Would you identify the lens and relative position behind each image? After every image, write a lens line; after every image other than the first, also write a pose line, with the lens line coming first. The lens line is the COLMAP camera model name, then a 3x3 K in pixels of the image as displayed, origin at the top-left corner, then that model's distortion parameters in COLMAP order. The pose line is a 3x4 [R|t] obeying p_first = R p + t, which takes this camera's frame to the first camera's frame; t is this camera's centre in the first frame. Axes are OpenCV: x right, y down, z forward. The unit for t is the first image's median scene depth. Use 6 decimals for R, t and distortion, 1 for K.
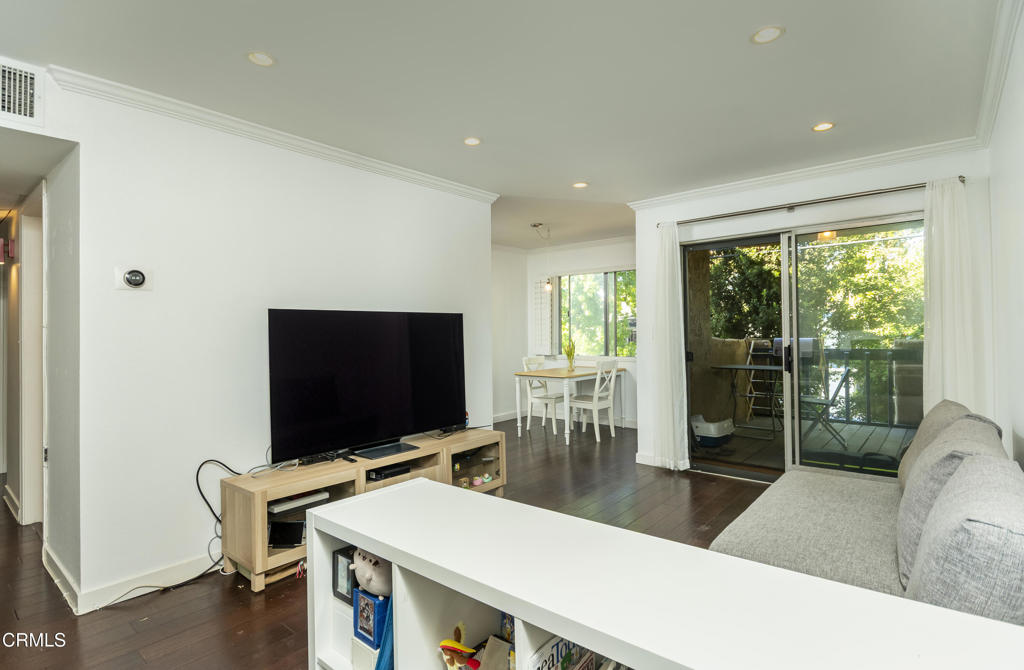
lens RADIAL K [[513.9, 0, 514.6], [0, 513.9, 330.7], [0, 0, 1]] dist [0.003047, 0.000090]
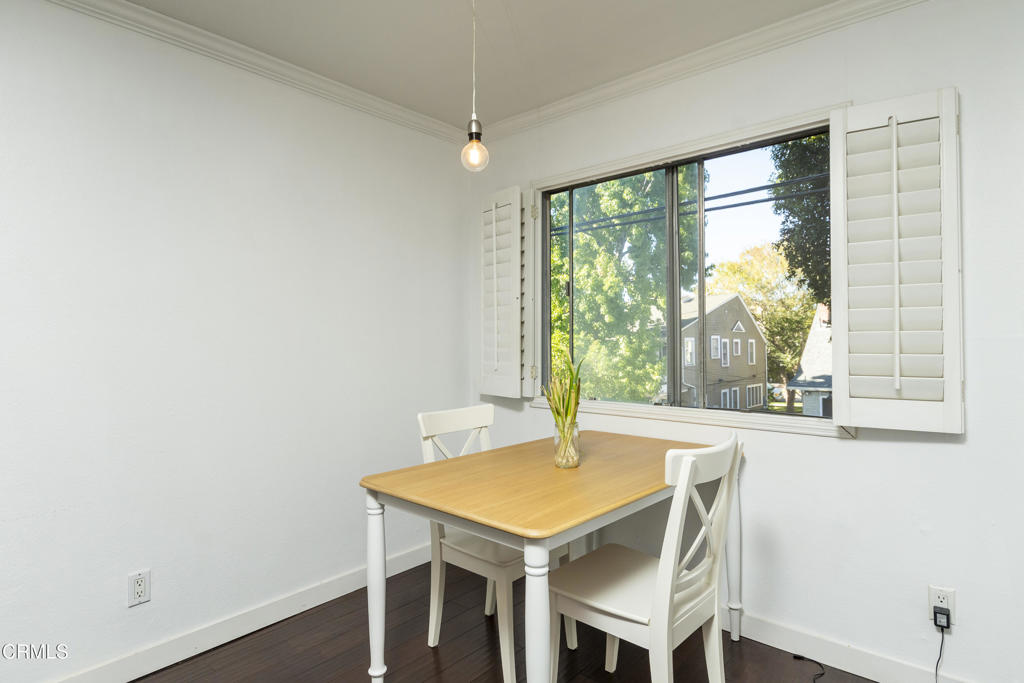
lens RADIAL K [[528.8, 0, 512.3], [0, 528.8, 340.5], [0, 0, 1]] dist [-0.003583, 0.003870]
pose [[0.999393, 0.000990, -0.034825, 0.026034], [-0.001167, 0.999986, -0.005085, 0.002613], [0.034820, 0.005123, 0.999380, 0.204295]]
